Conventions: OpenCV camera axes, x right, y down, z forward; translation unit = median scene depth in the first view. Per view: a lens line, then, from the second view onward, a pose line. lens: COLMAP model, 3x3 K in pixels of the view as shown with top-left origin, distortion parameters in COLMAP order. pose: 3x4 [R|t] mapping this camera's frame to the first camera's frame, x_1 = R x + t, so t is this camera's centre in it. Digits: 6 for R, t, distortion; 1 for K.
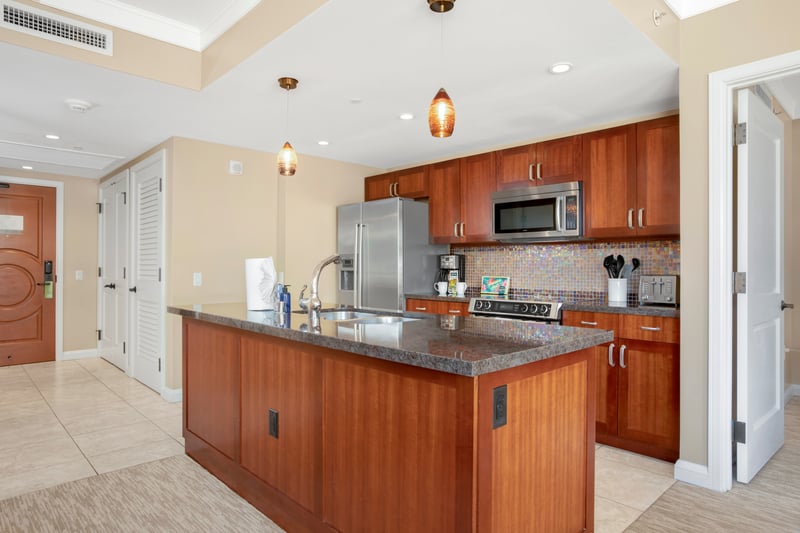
lens RADIAL K [[481.2, 0, 405.5], [0, 481.2, 270.0], [0, 0, 1]] dist [-0.016972, 0.009365]
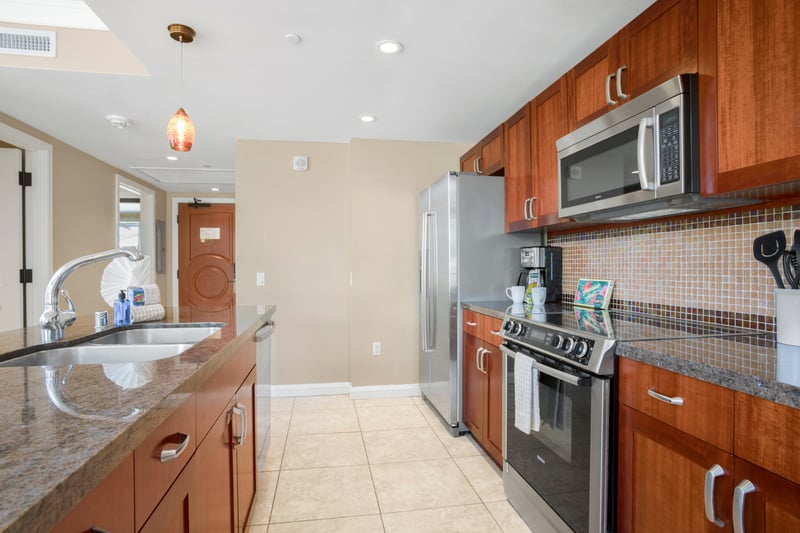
lens RADIAL K [[420.8, 0, 398.7], [0, 420.8, 266.3], [0, 0, 1]] dist [-0.000141, 0.001338]
pose [[0.828897, -0.006725, -0.559361, 0.309084], [0.004346, 0.999975, -0.005583, -0.001266], [0.559385, 0.002197, 0.828905, 0.442377]]
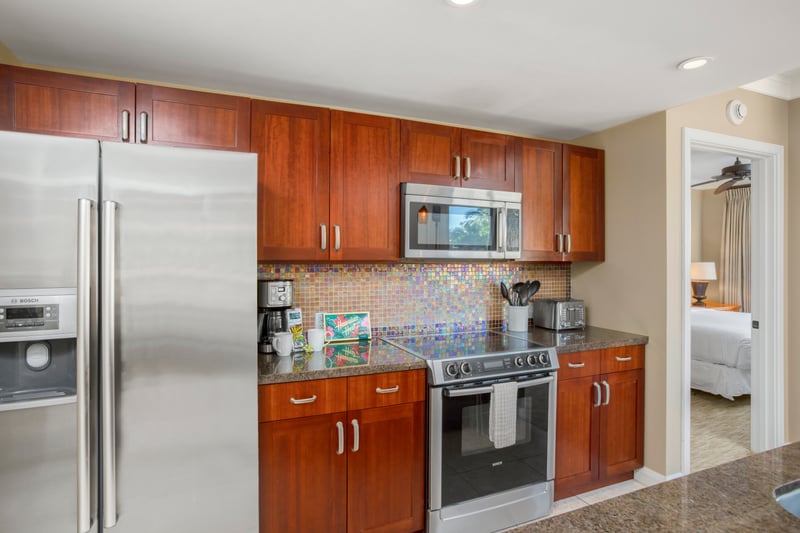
lens RADIAL K [[446.0, 0, 395.1], [0, 446.0, 261.1], [0, 0, 1]] dist [-0.002385, 0.000071]
pose [[0.353141, -0.007462, 0.935540, -0.371591], [0.001614, 0.999972, 0.007367, -0.063540], [-0.935569, -0.001091, 0.353143, 0.800240]]
